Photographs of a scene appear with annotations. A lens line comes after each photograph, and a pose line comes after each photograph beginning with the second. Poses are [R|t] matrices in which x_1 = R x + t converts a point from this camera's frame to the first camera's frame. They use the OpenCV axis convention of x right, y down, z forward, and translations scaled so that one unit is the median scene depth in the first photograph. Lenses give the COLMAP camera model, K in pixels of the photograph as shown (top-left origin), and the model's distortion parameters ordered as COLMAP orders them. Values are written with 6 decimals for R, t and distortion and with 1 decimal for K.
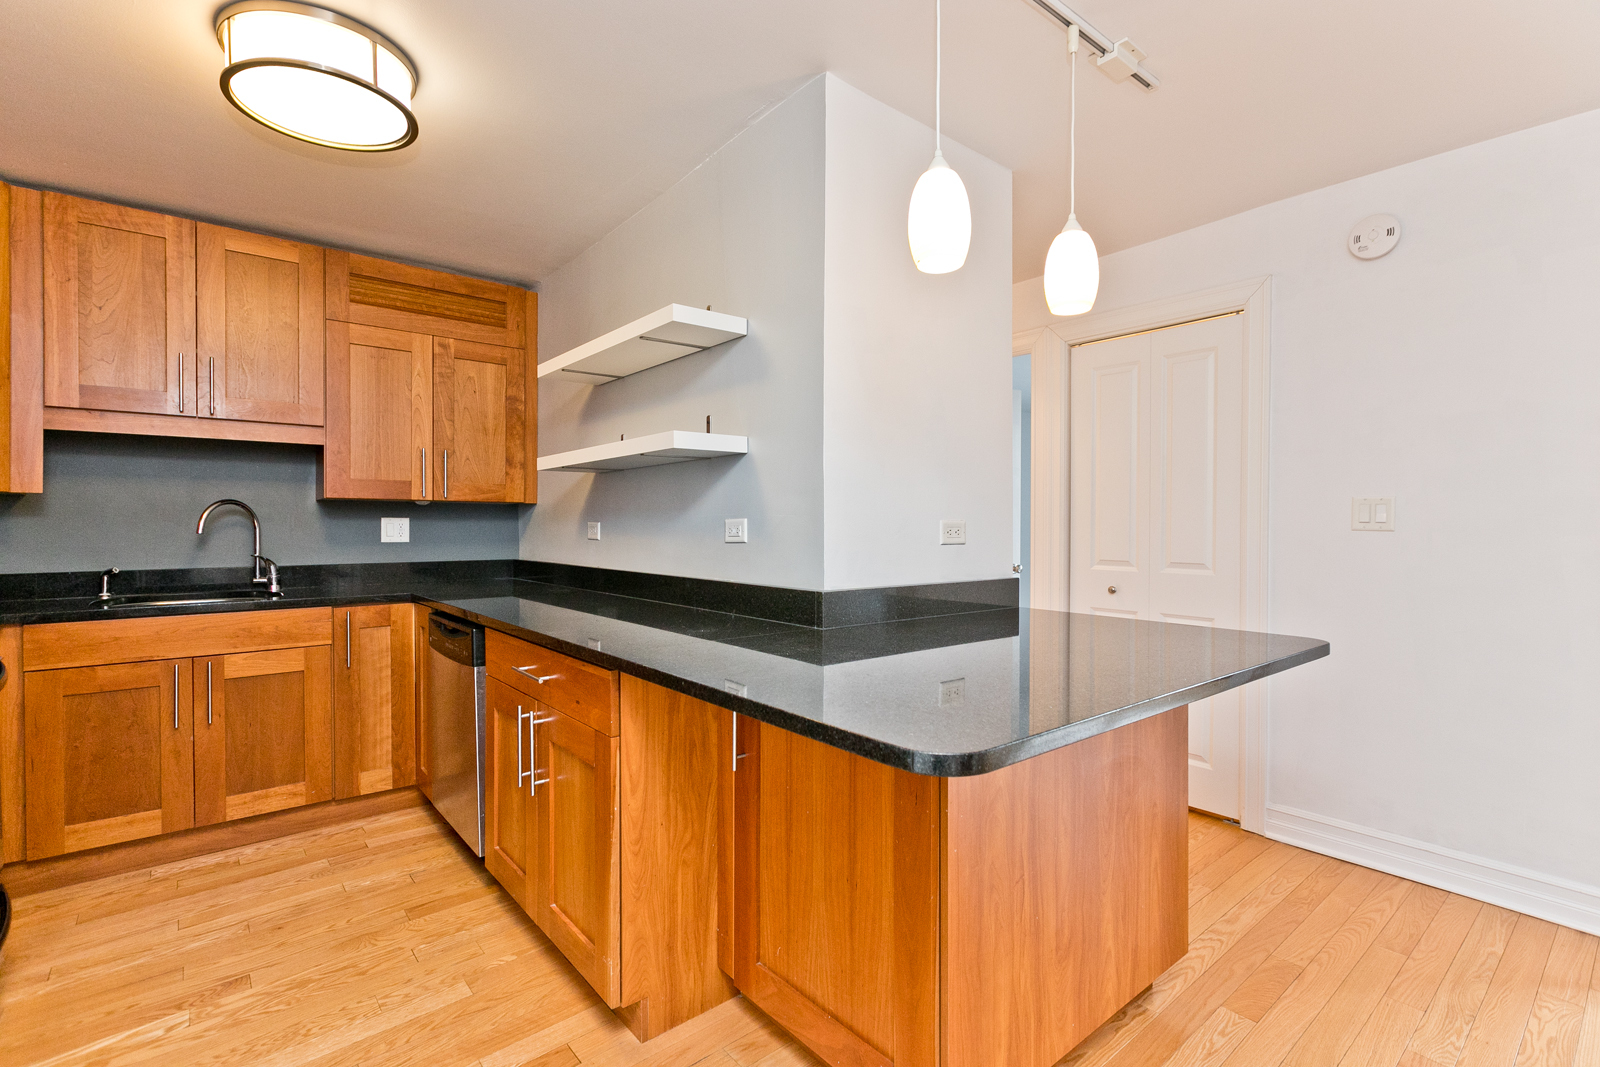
lens RADIAL K [[736.8, 0, 798.2], [0, 736.8, 542.4], [0, 0, 1]] dist [0.016873, 0.000093]
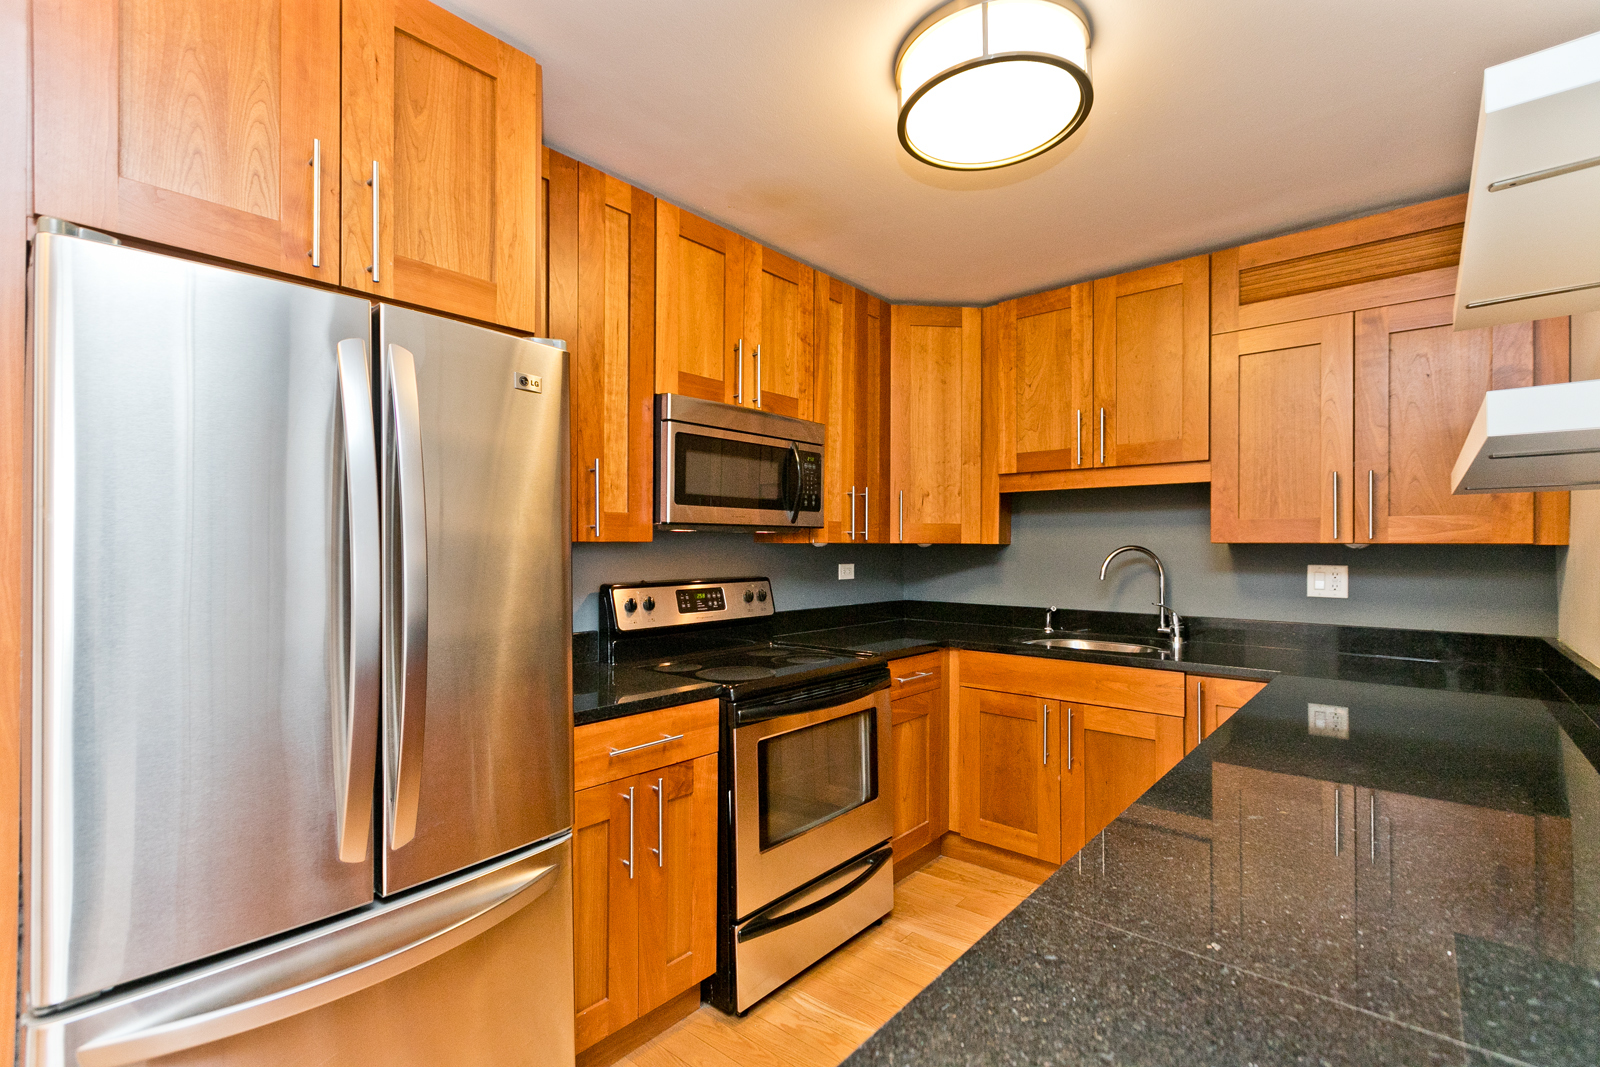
lens RADIAL K [[736.8, 0, 798.2], [0, 736.8, 542.4], [0, 0, 1]] dist [0.016873, 0.000093]
pose [[0.175621, -0.004226, -0.984449, 0.127202], [-0.026189, 0.999617, -0.008963, -0.042296], [0.984109, 0.027356, 0.175443, 0.395921]]
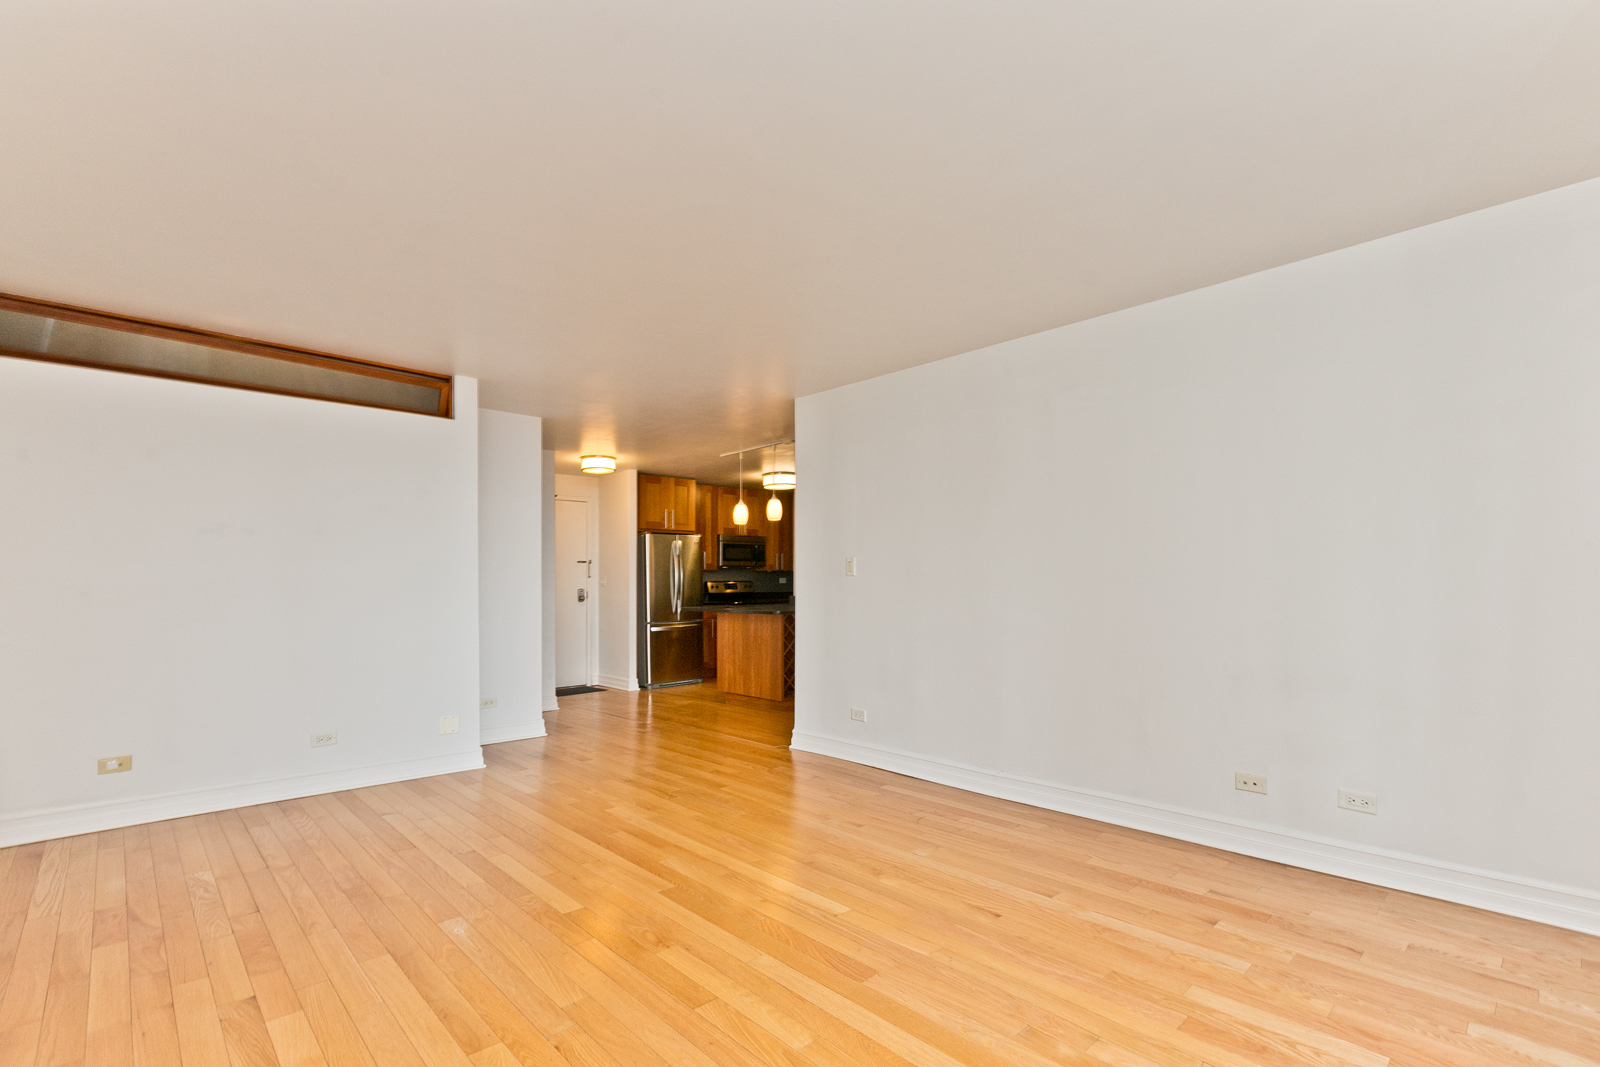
lens RADIAL K [[736.8, 0, 798.2], [0, 736.8, 542.4], [0, 0, 1]] dist [0.016873, 0.000093]
pose [[0.070103, -0.050445, -0.996263, 2.434194], [-0.017657, 0.998501, -0.051800, -0.008537], [0.997383, 0.021223, 0.069107, 0.502385]]
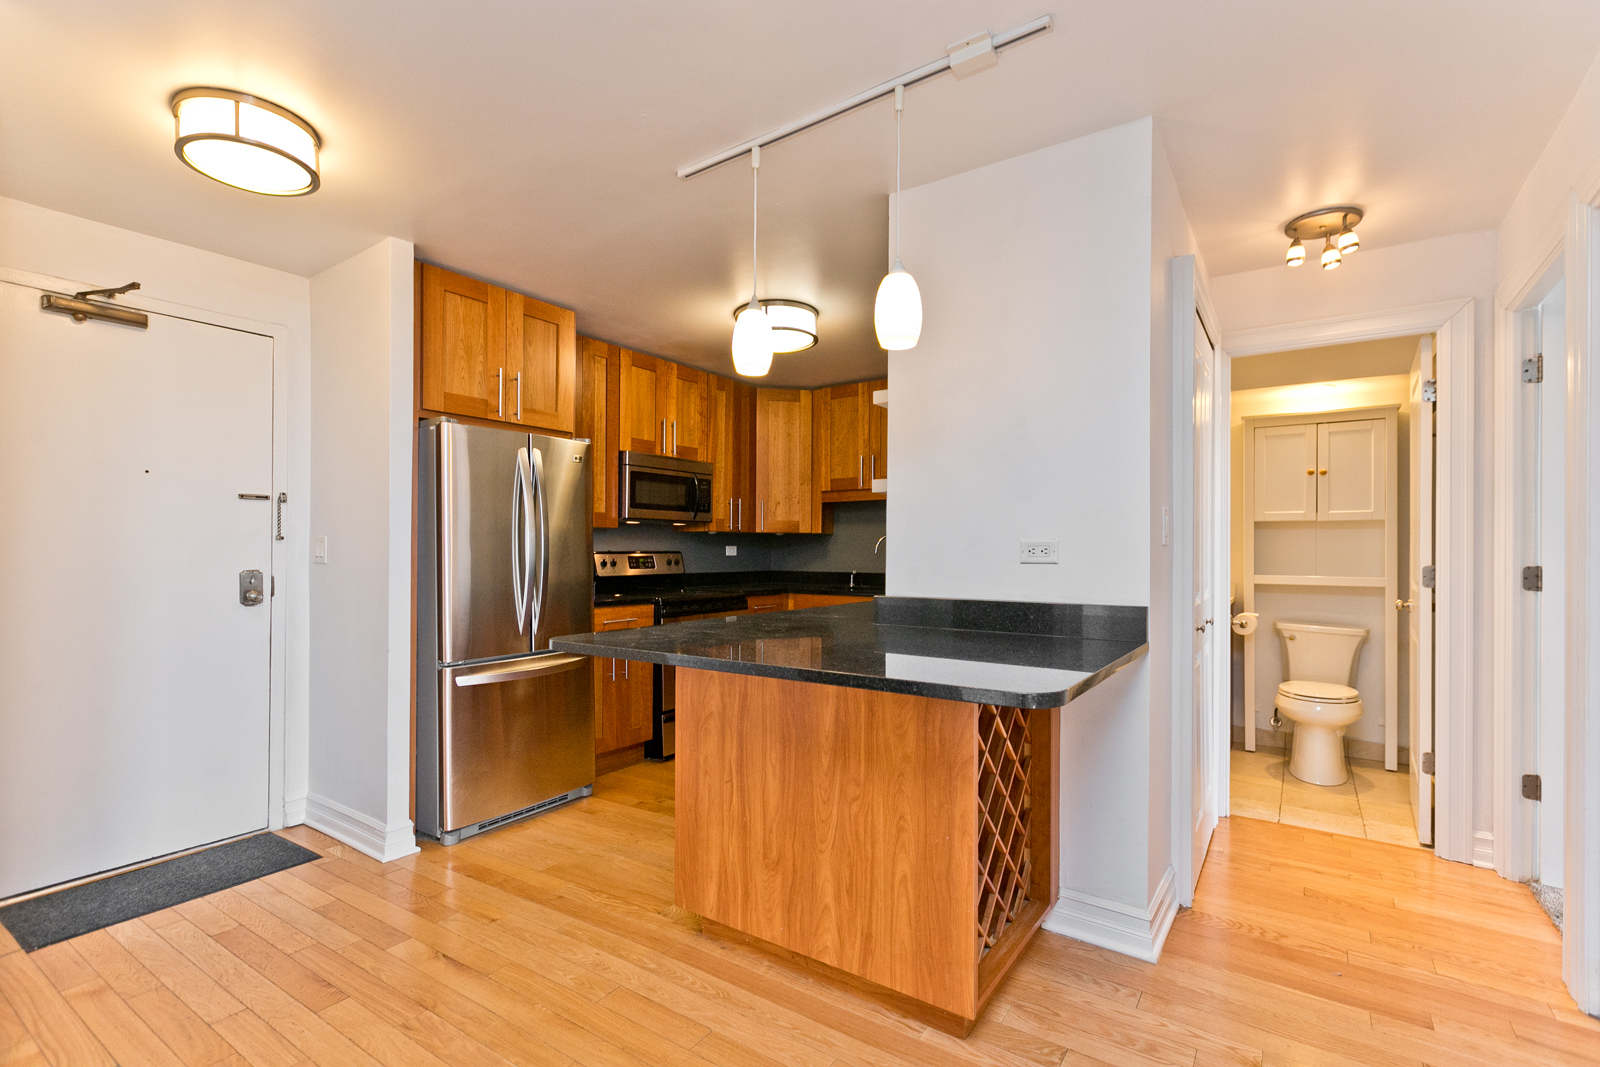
lens RADIAL K [[736.8, 0, 798.2], [0, 736.8, 542.4], [0, 0, 1]] dist [0.016873, 0.000093]
pose [[0.278236, -0.007789, -0.960481, 0.817628], [-0.026702, 0.999518, -0.015841, -0.004954], [0.960141, 0.030055, 0.277894, 0.322611]]
